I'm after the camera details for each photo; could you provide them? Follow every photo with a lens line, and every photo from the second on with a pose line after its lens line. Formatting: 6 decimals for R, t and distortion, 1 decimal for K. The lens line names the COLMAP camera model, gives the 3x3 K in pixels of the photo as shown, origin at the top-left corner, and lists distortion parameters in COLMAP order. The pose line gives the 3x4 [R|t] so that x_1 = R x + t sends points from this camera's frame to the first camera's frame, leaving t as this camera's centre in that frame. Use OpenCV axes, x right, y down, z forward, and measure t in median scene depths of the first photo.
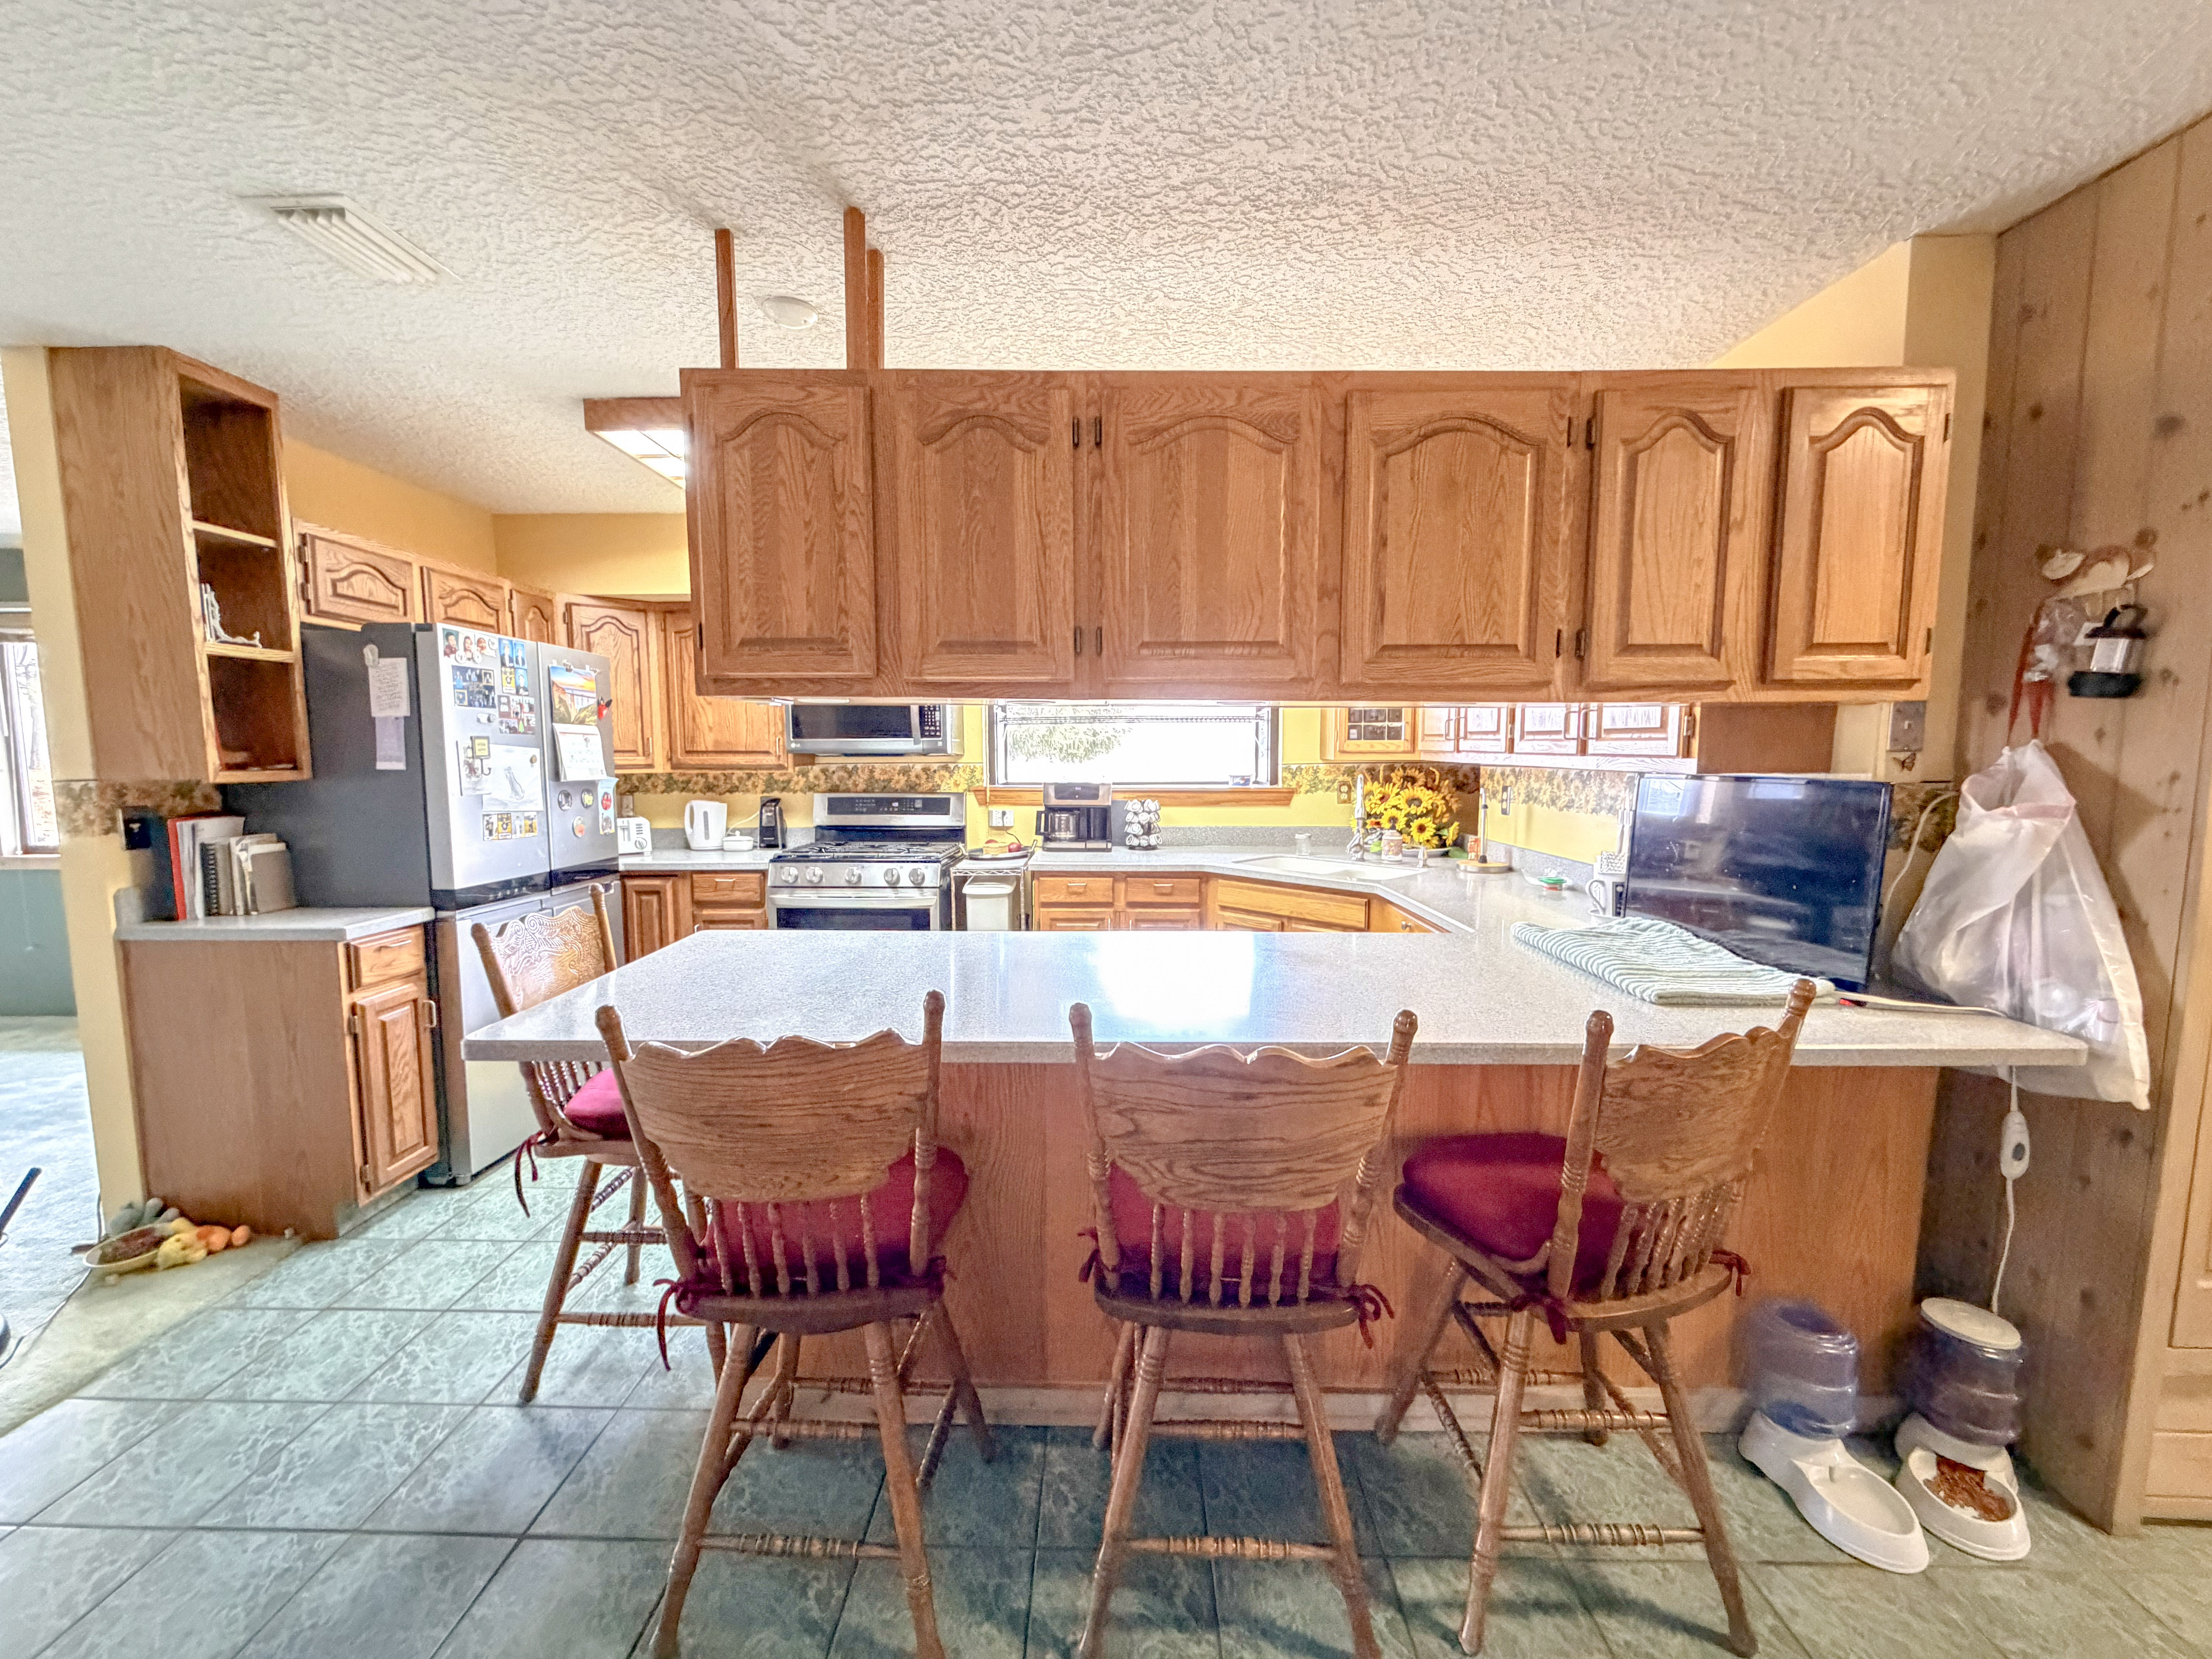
lens RADIAL K [[899.9, 0, 1091.6], [0, 899.9, 832.5], [0, 0, 1]] dist [-0.000394, 0.000045]
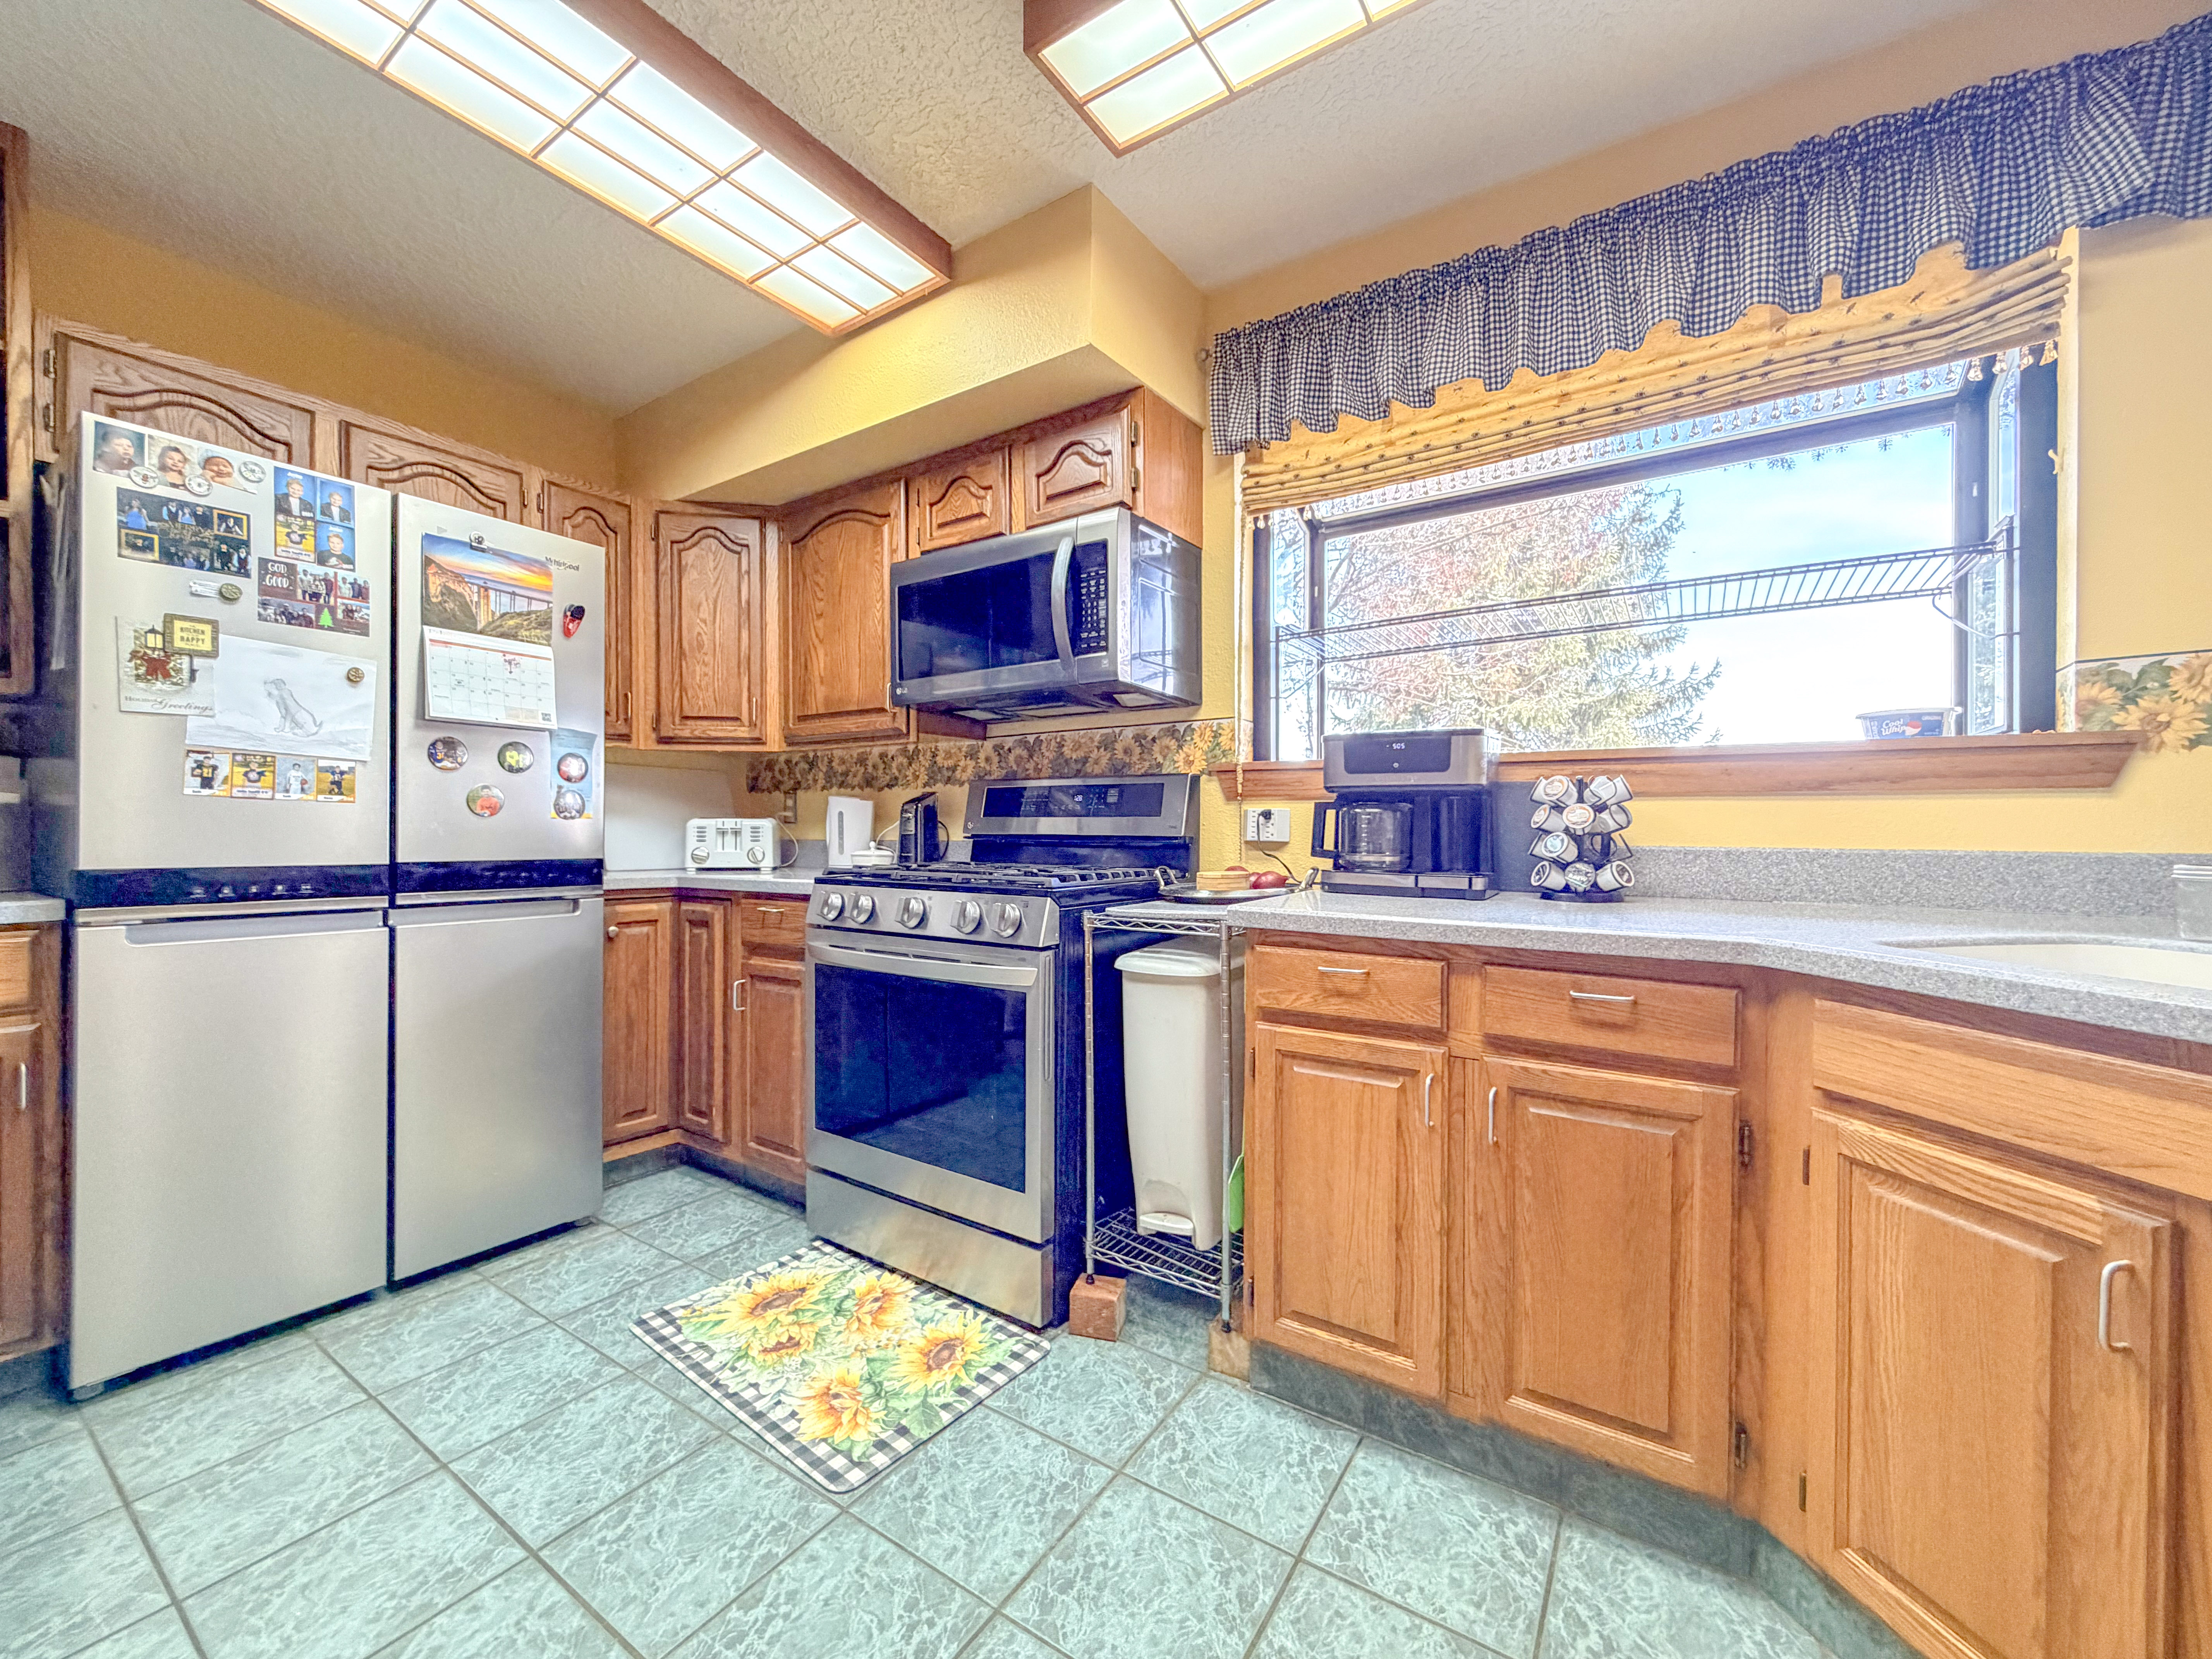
lens RADIAL K [[881.9, 0, 1094.4], [0, 881.9, 828.3], [0, 0, 1]] dist [-0.001235, -0.000034]
pose [[0.840626, 0.005003, -0.541593, 0.087972], [-0.053940, 0.995759, -0.074523, 0.028192], [0.538923, 0.091860, 0.837331, 0.564308]]
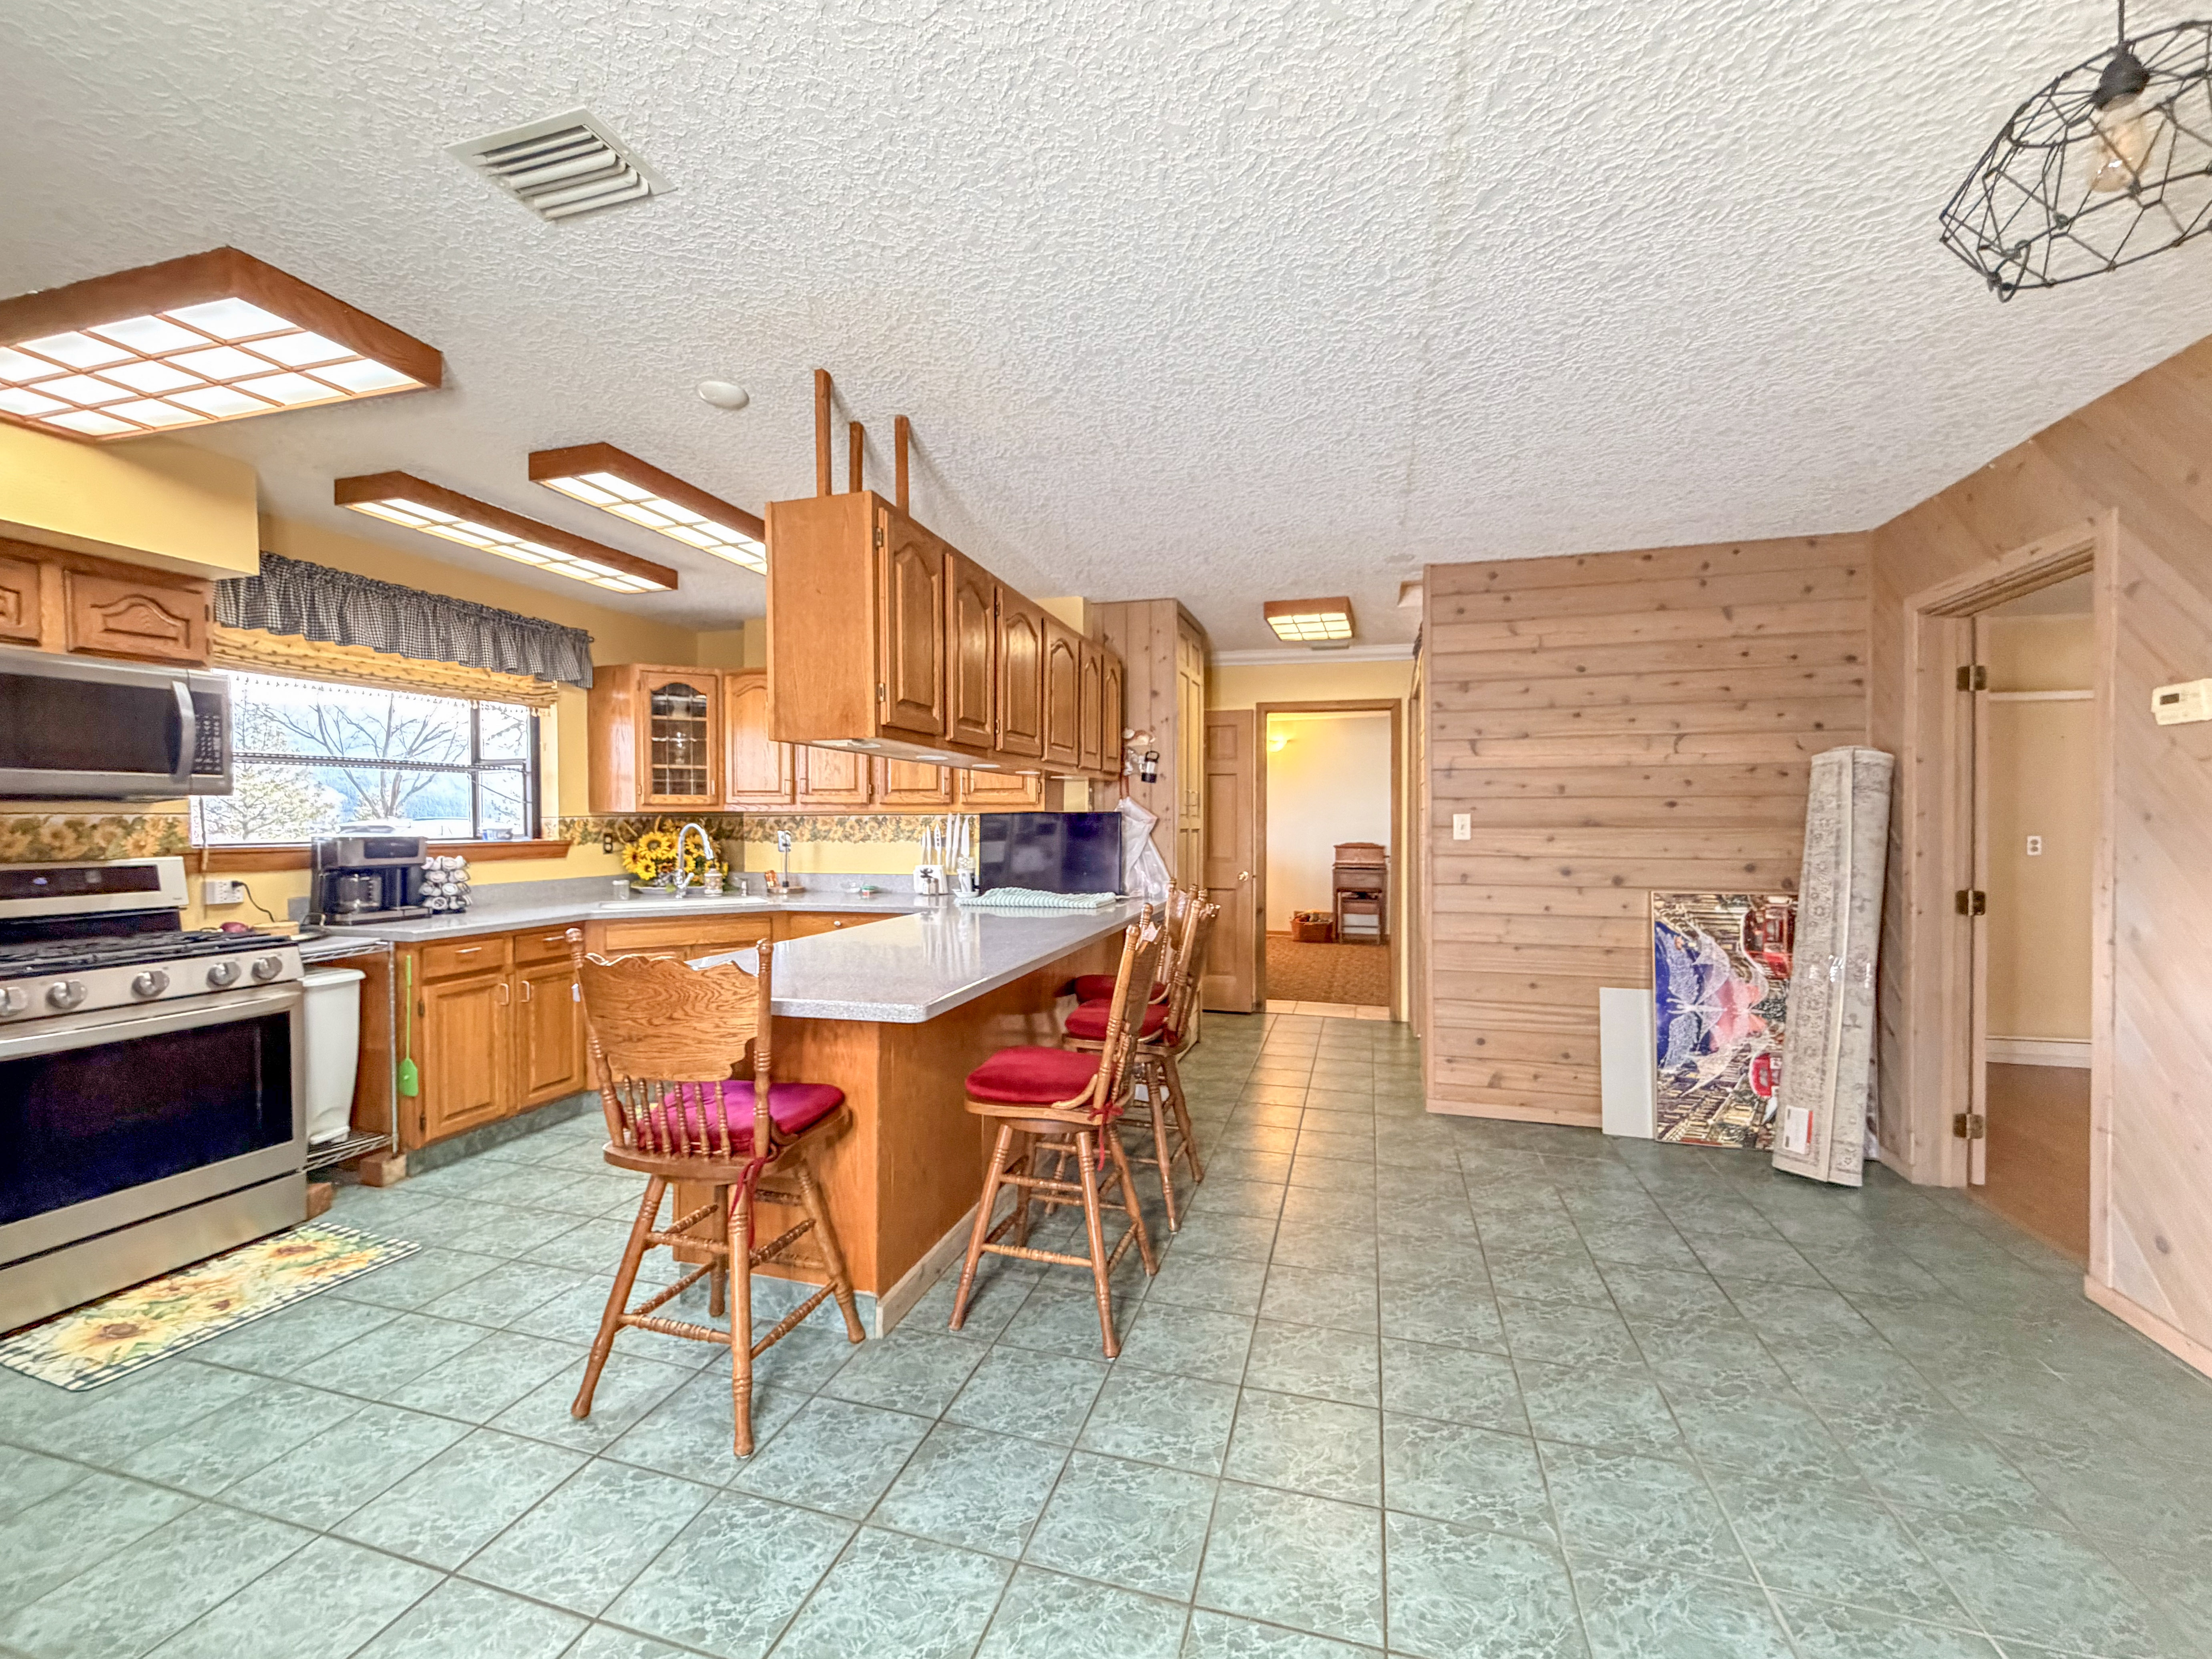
lens RADIAL K [[899.9, 0, 1091.6], [0, 899.9, 832.5], [0, 0, 1]] dist [-0.000394, 0.000045]
pose [[0.257937, -0.013627, 0.966066, -0.633832], [0.092973, 0.995610, -0.010780, 0.008504], [-0.961678, 0.092599, 0.258071, 0.167598]]
